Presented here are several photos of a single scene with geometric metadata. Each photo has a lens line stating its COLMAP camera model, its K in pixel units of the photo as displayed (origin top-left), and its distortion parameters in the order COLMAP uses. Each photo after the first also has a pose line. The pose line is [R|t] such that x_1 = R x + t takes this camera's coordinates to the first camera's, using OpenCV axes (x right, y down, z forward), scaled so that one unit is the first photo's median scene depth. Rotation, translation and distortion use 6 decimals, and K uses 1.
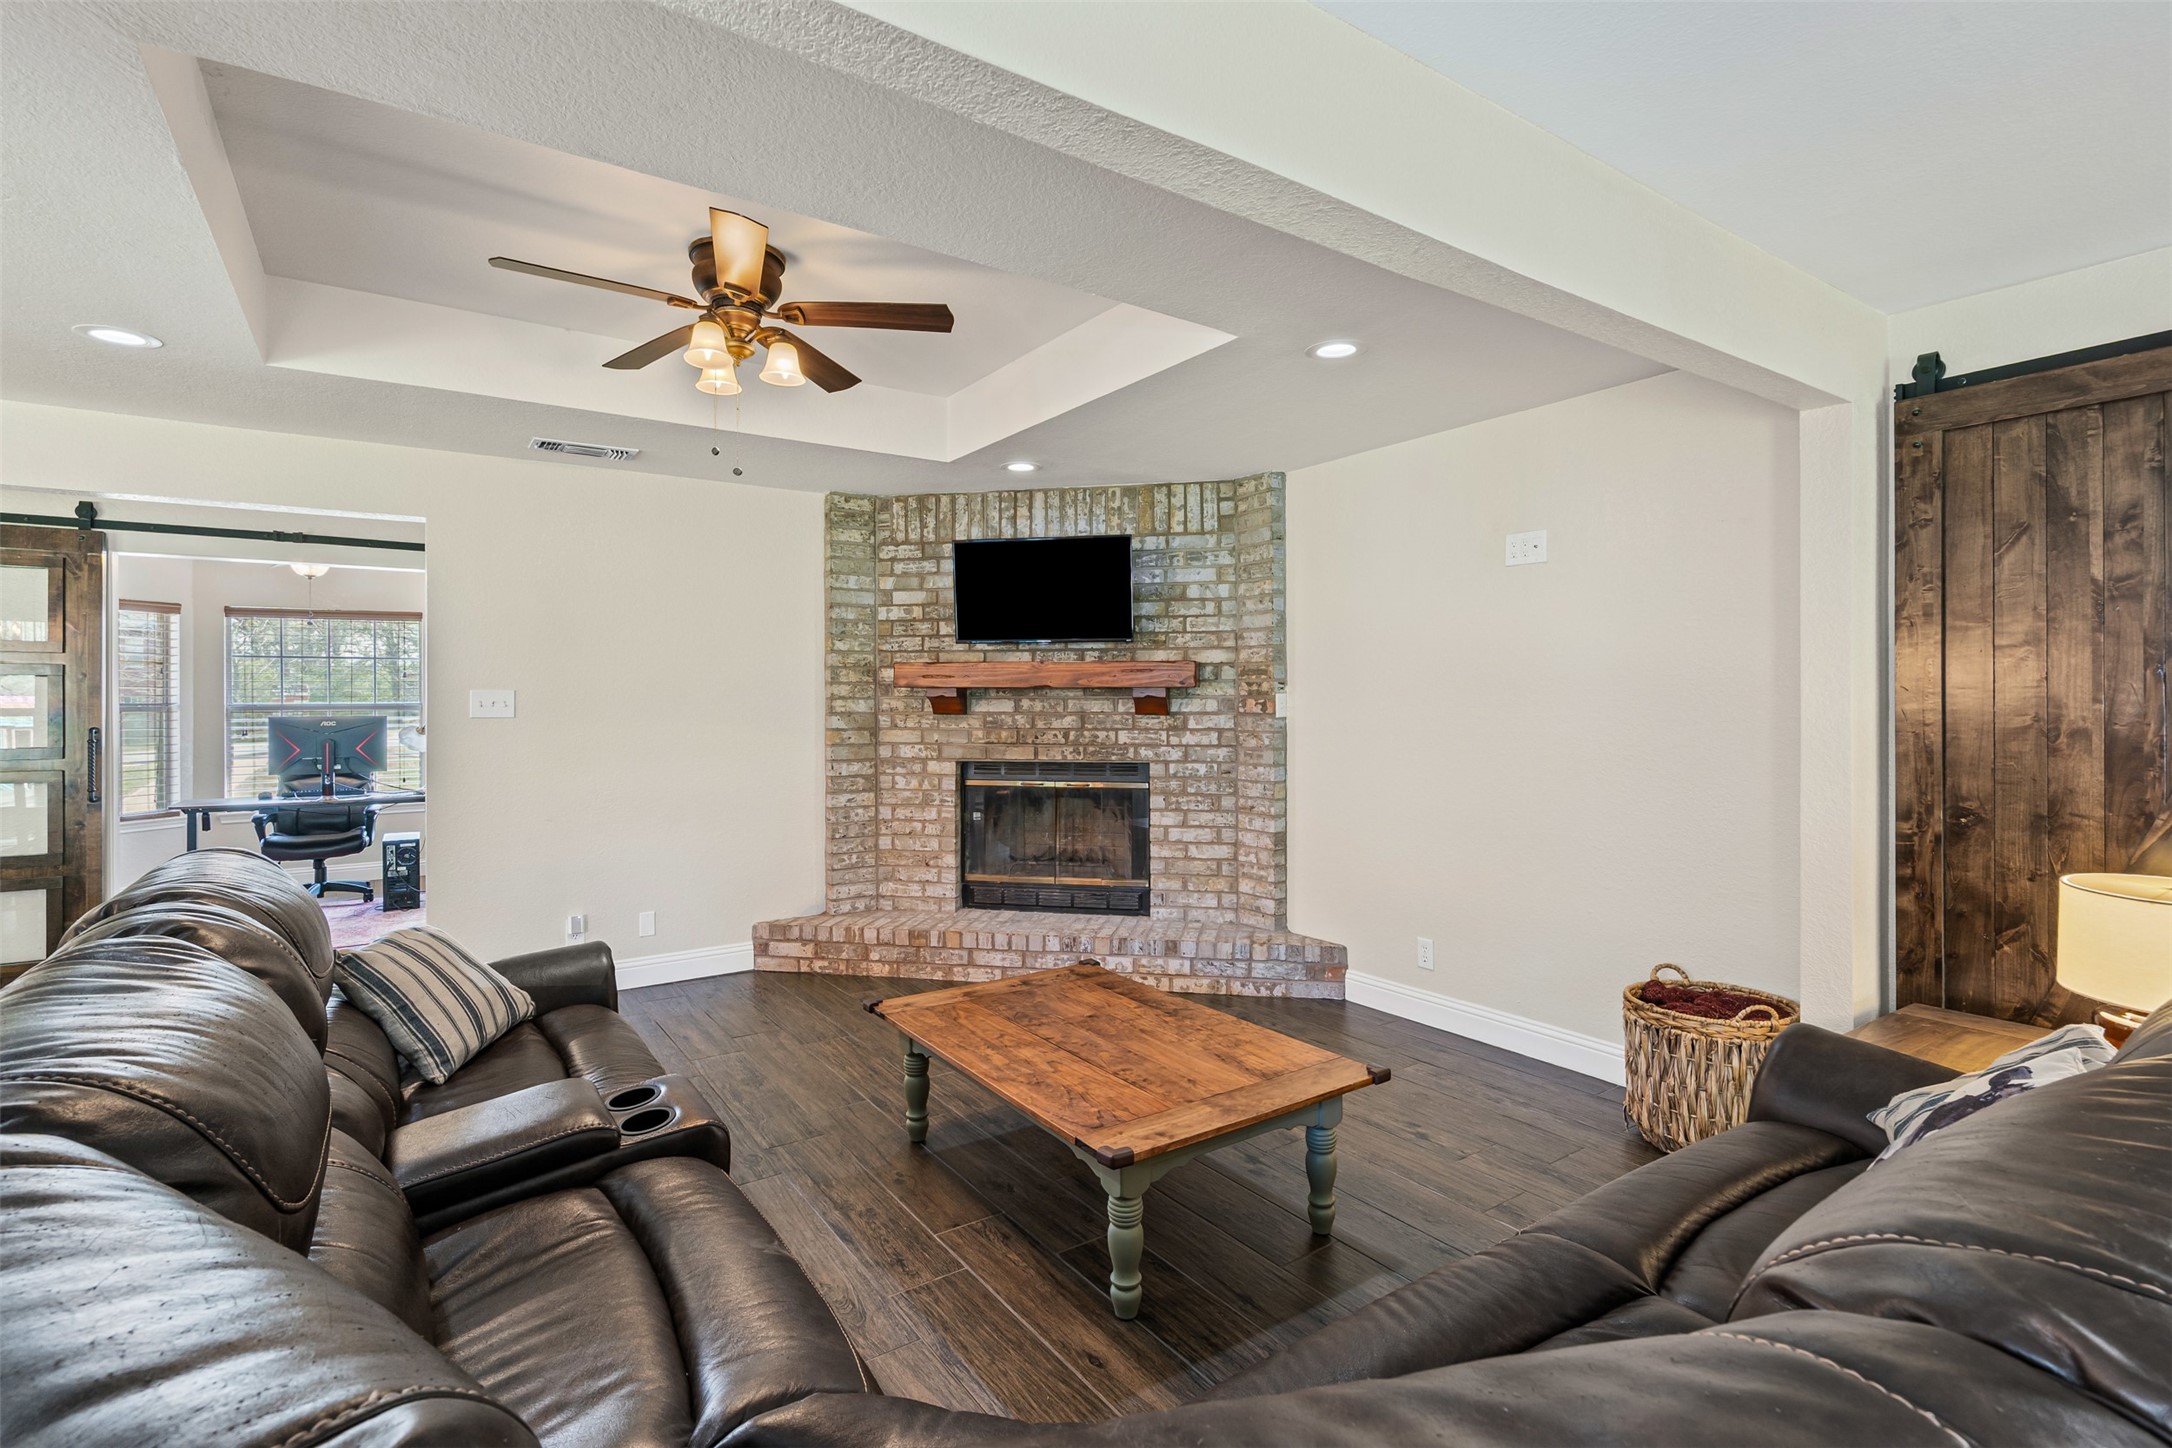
lens RADIAL K [[1016.0, 0, 1068.8], [0, 1016.0, 682.5], [0, 0, 1]] dist [-0.004527, 0.009430]
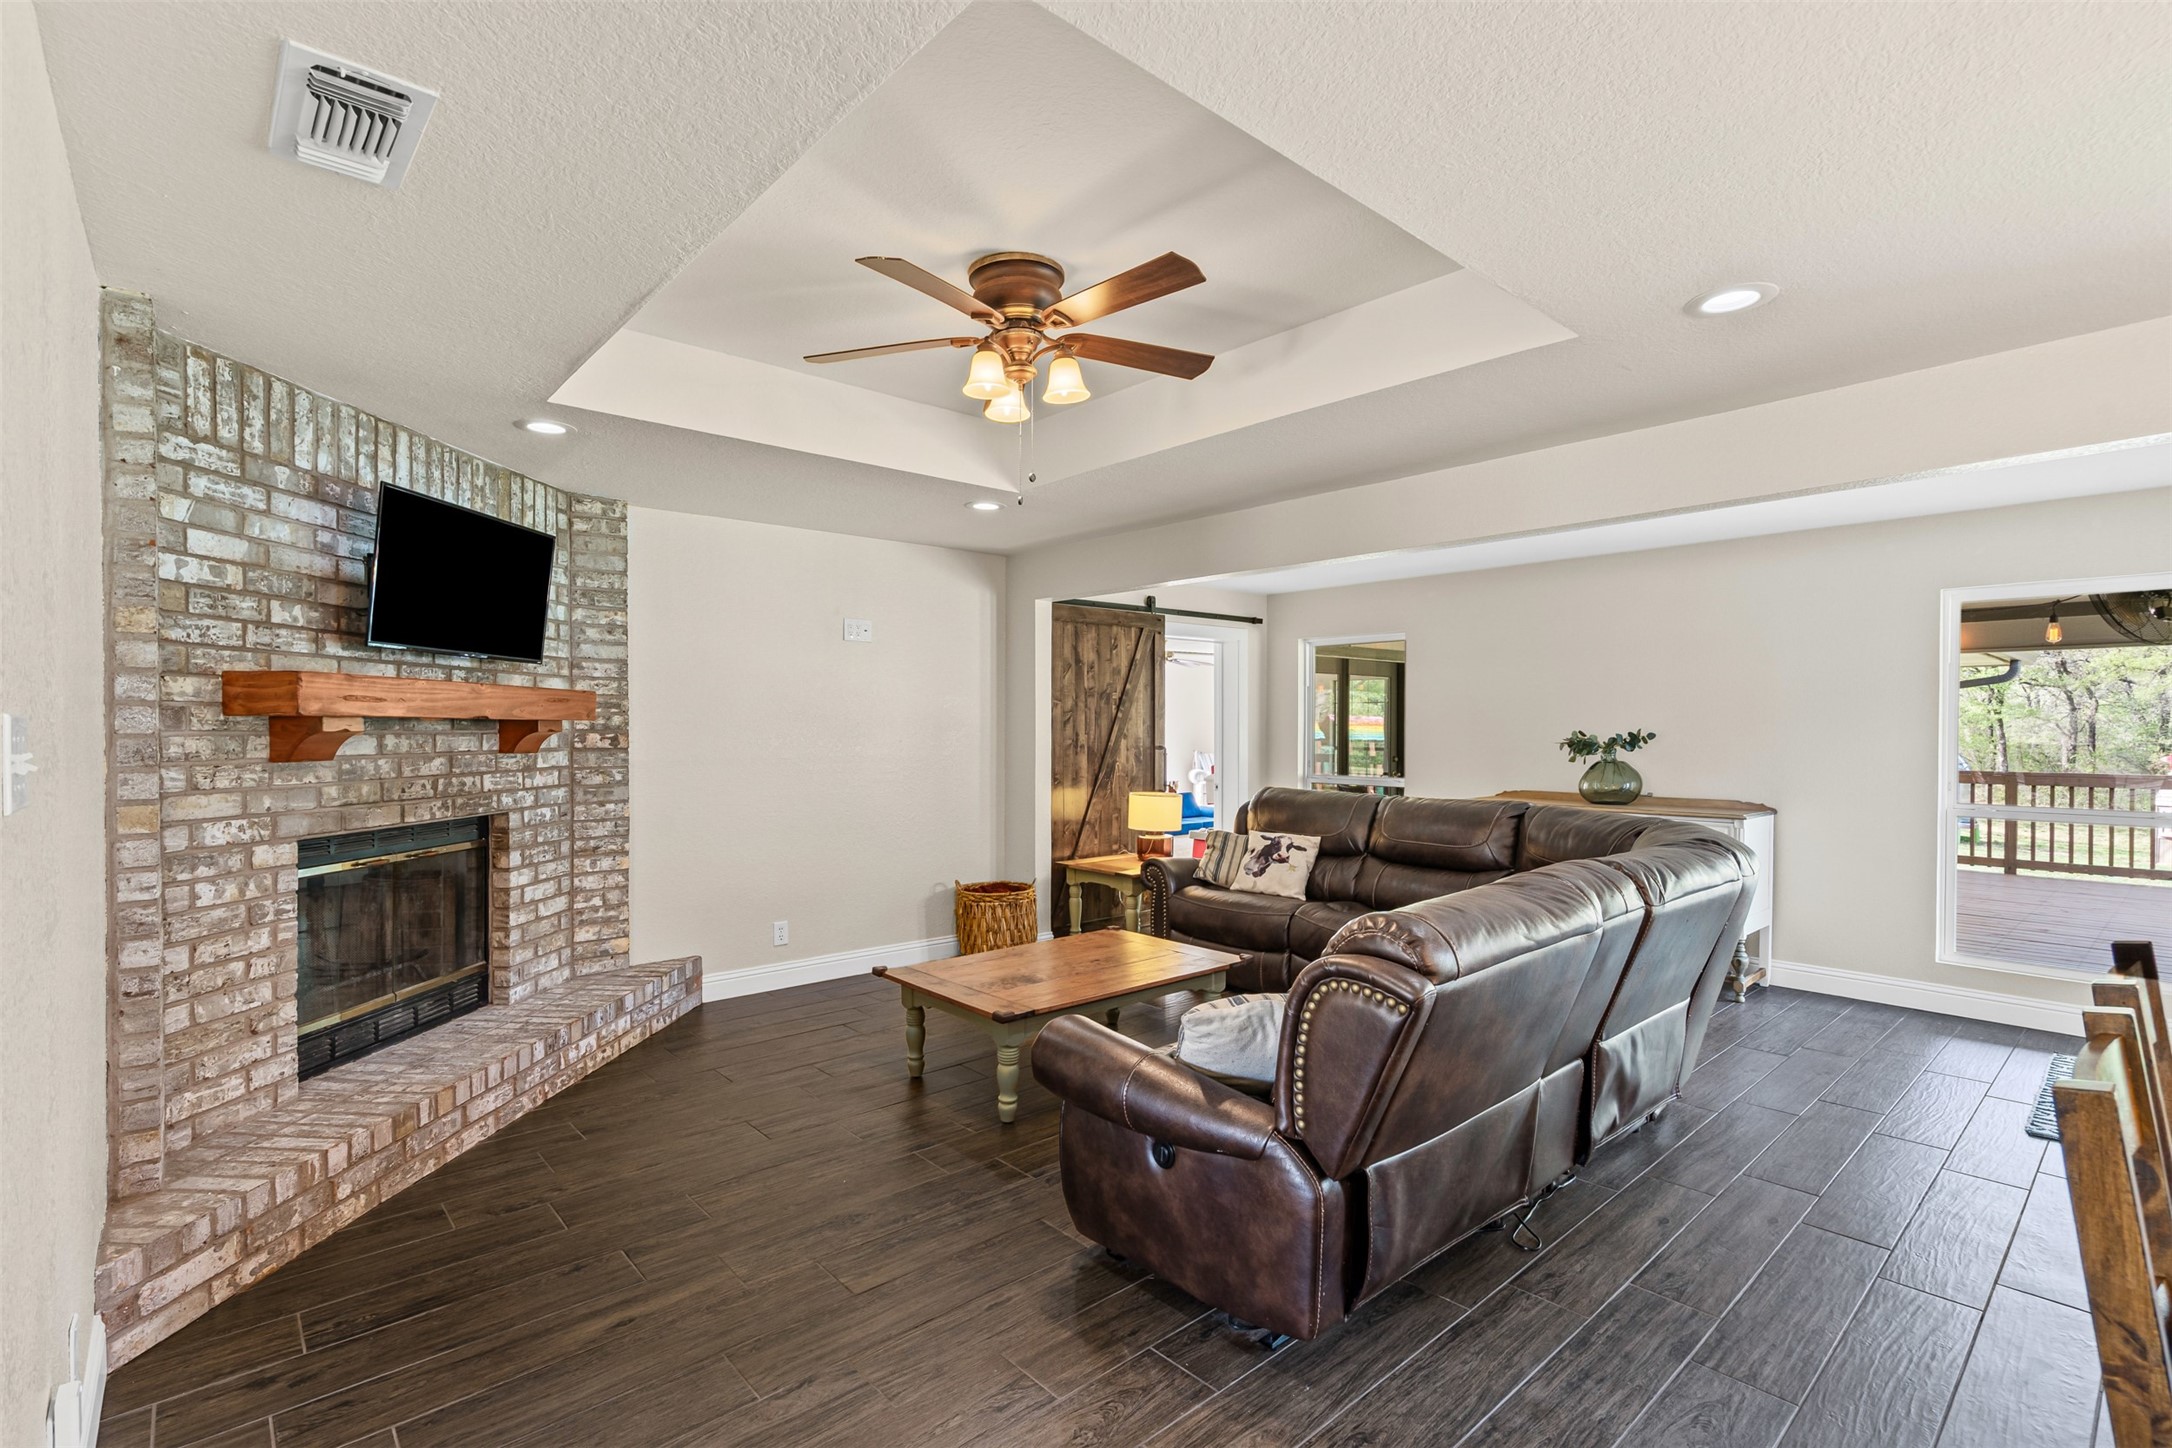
lens RADIAL K [[1009.3, 0, 1087.3], [0, 1009.3, 713.6], [0, 0, 1]] dist [-0.003156, 0.006603]
pose [[-0.134148, 0.015425, 0.990841, -0.781637], [-0.016904, 0.999698, -0.017851, 0.006682], [-0.990817, -0.019144, -0.133847, 0.648234]]
